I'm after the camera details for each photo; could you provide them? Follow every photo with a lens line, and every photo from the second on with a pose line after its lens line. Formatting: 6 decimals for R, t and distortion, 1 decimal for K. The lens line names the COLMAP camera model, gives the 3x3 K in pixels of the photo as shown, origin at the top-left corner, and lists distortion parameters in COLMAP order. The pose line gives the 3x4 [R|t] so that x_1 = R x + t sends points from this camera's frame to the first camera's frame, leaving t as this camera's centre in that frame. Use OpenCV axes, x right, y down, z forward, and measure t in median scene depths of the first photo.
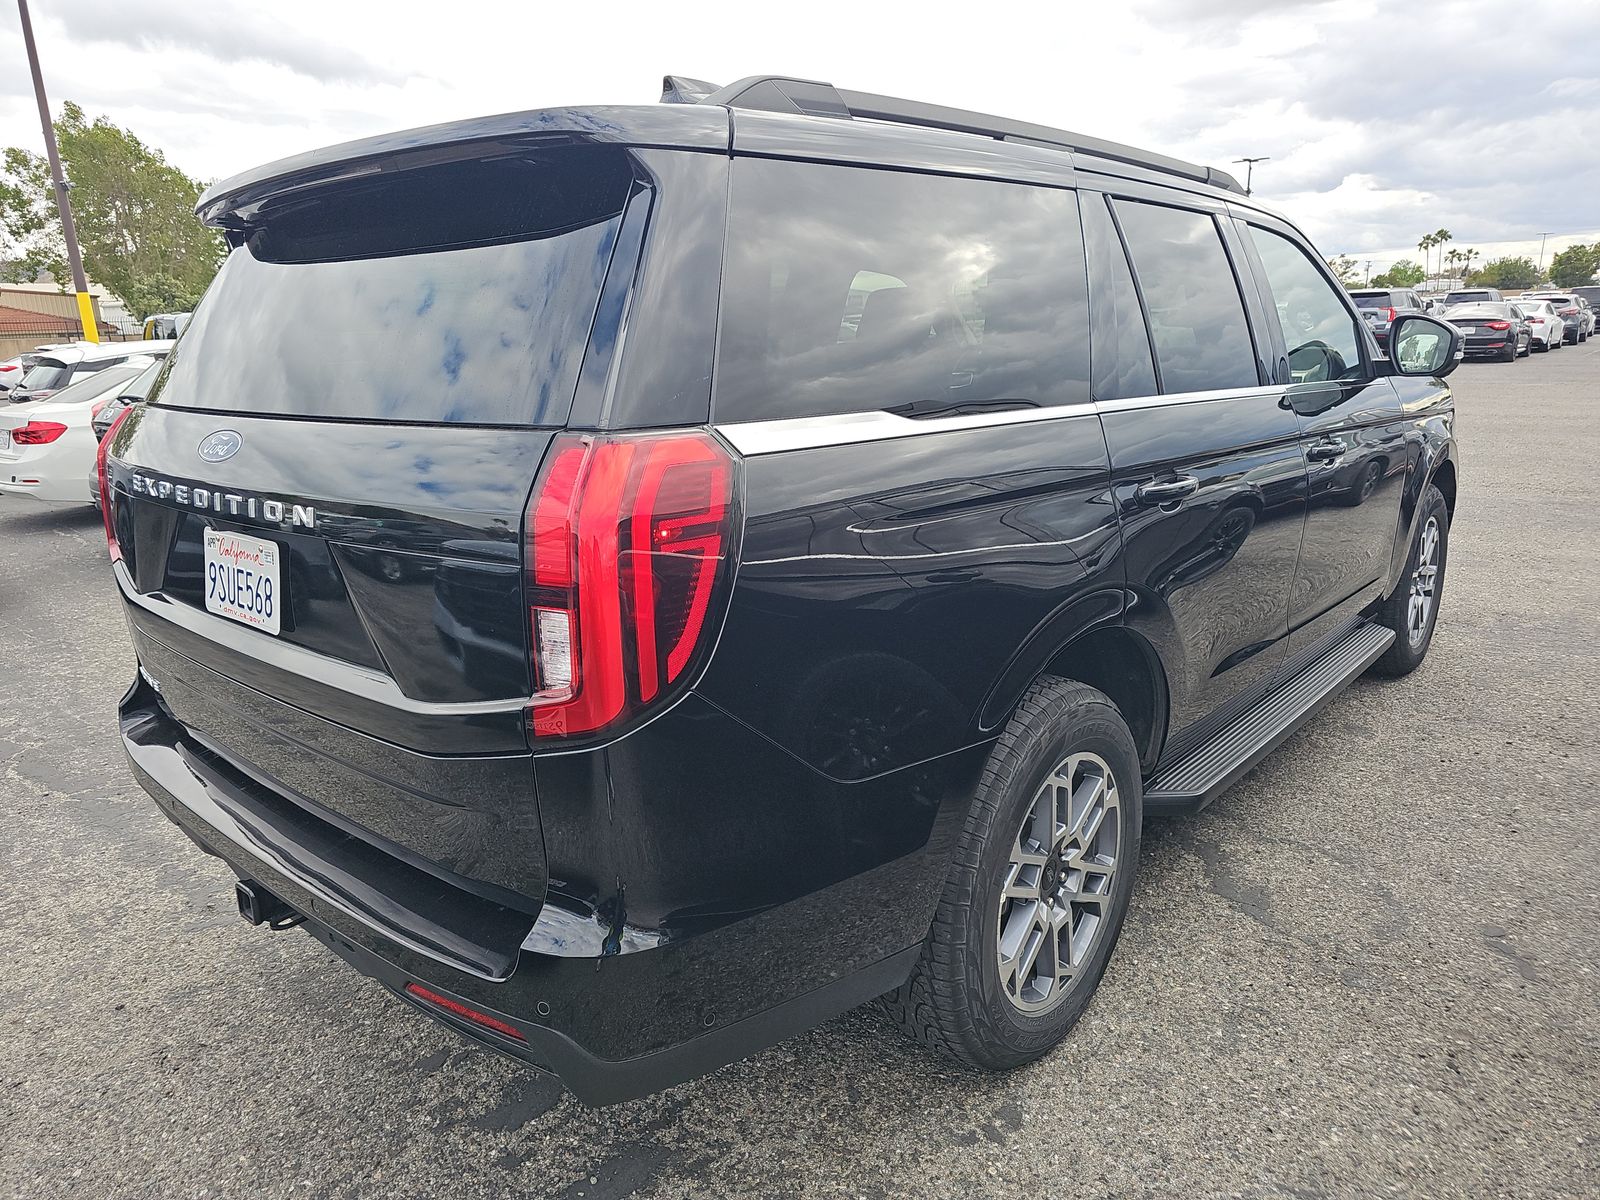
lens RADIAL K [[1080.2, 0, 767.4], [0, 1080.2, 599.5], [0, 0, 1]] dist [0.004858, -0.000320]
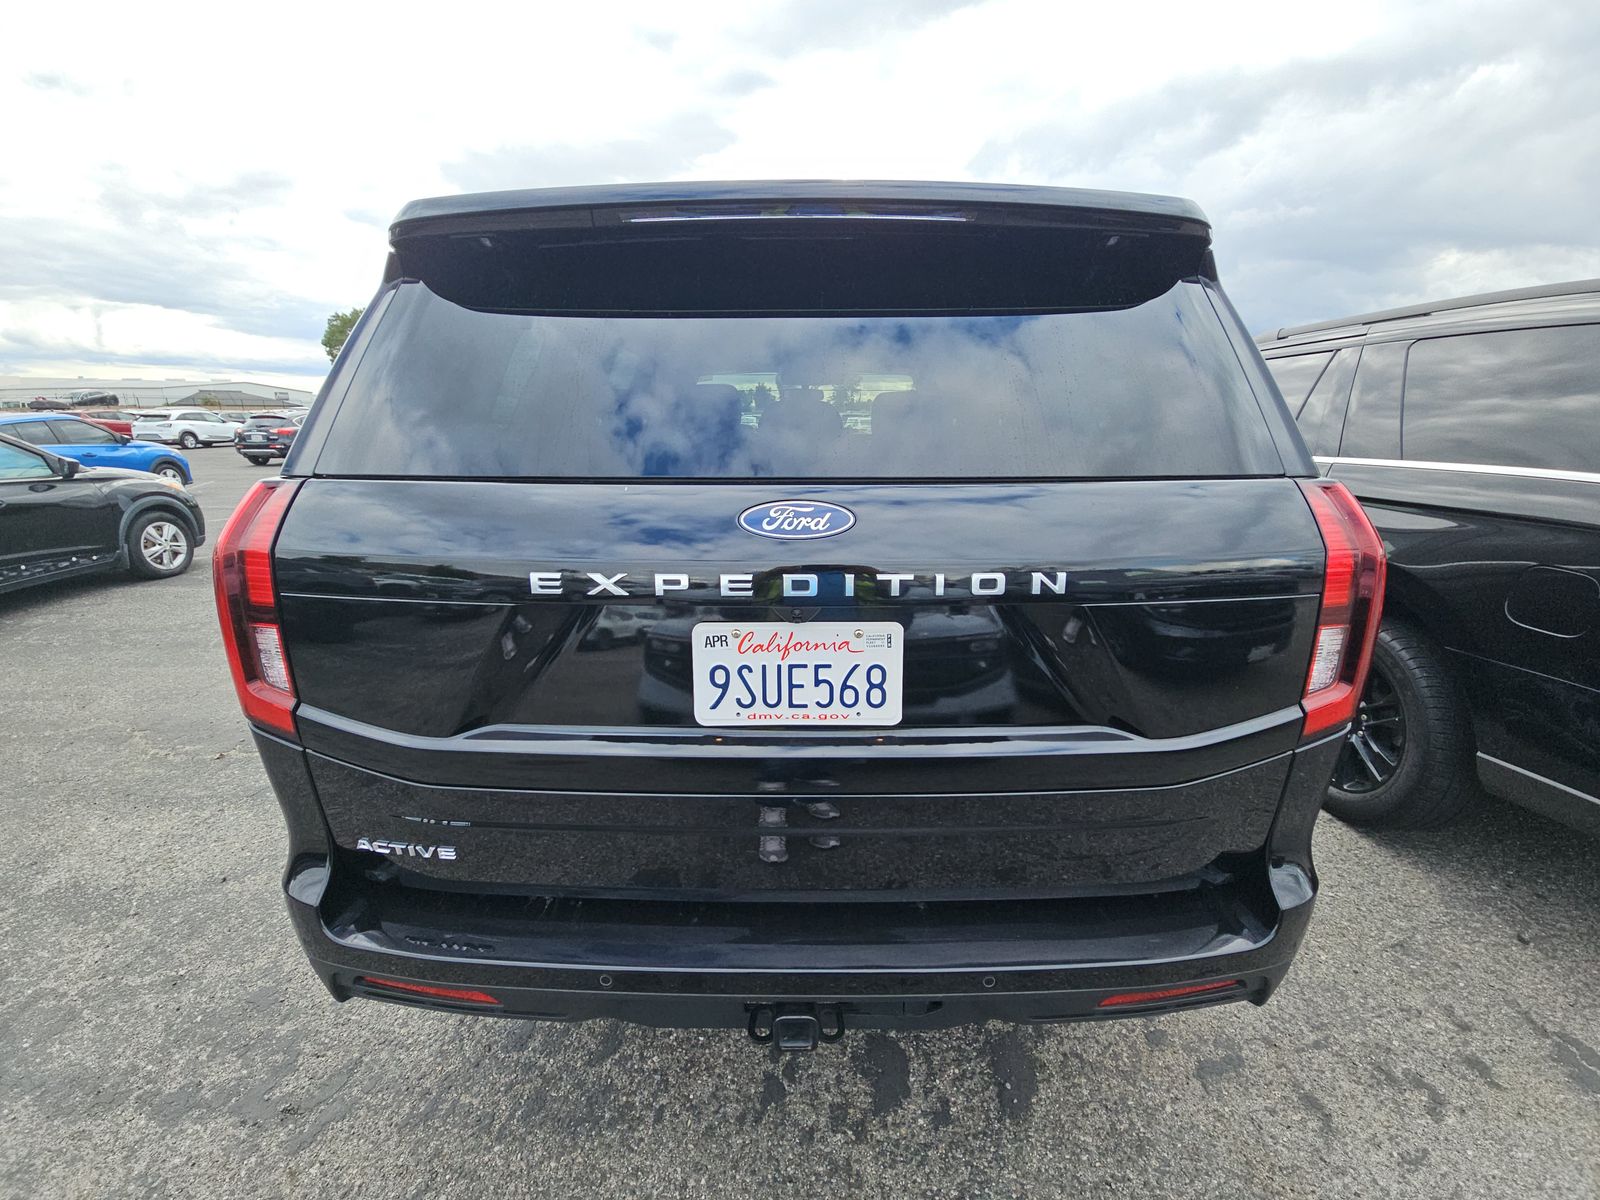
lens RADIAL K [[675.4, 0, 796.9], [0, 675.4, 616.4], [0, 0, 1]] dist [-0.002159, -0.000299]
pose [[0.742882, -0.165799, 0.648565, -0.726495], [0.146631, 0.985618, 0.084009, -0.096084], [-0.653166, 0.032691, 0.756509, 0.527459]]
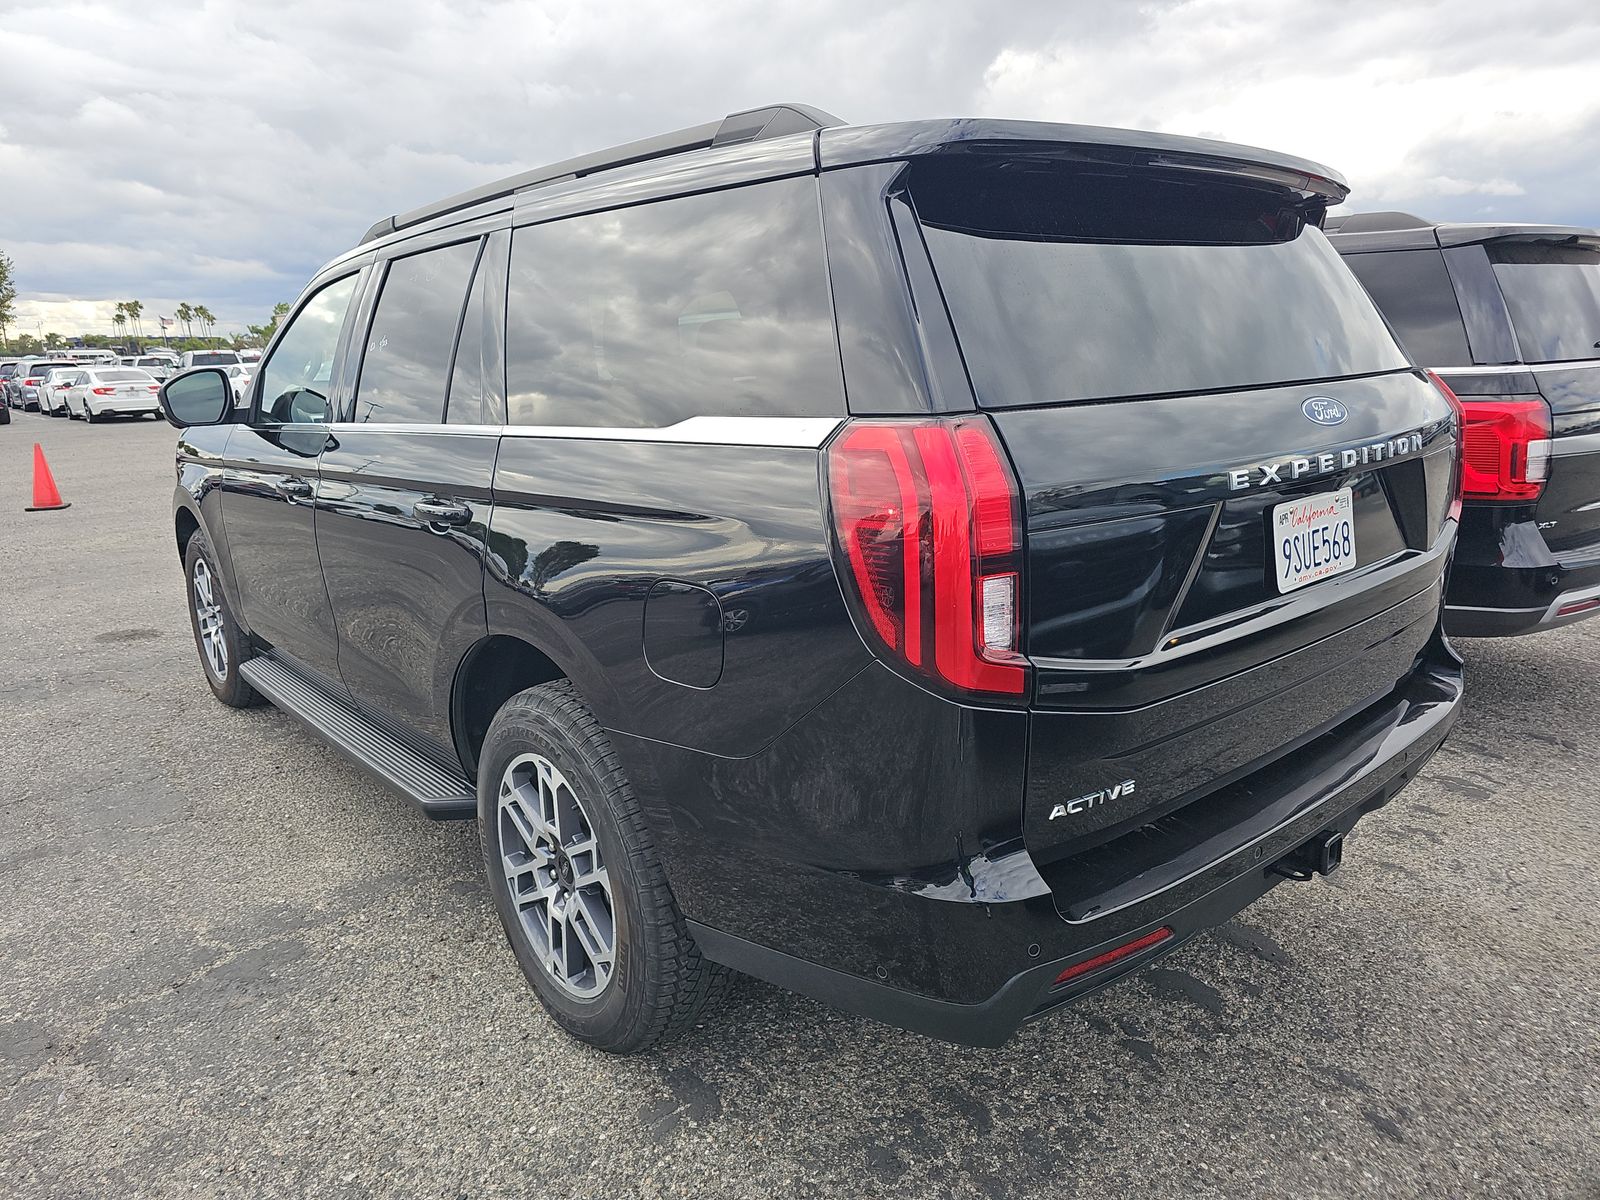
lens RADIAL K [[1081.1, 0, 800.0], [0, 1081.1, 600.0], [0, 0, 1]] dist [0.008844, -0.005285]
pose [[0.114619, -0.194824, 0.974118, -1.394490], [0.274390, 0.948642, 0.157443, -0.234400], [-0.954763, 0.249243, 0.162191, 1.167046]]
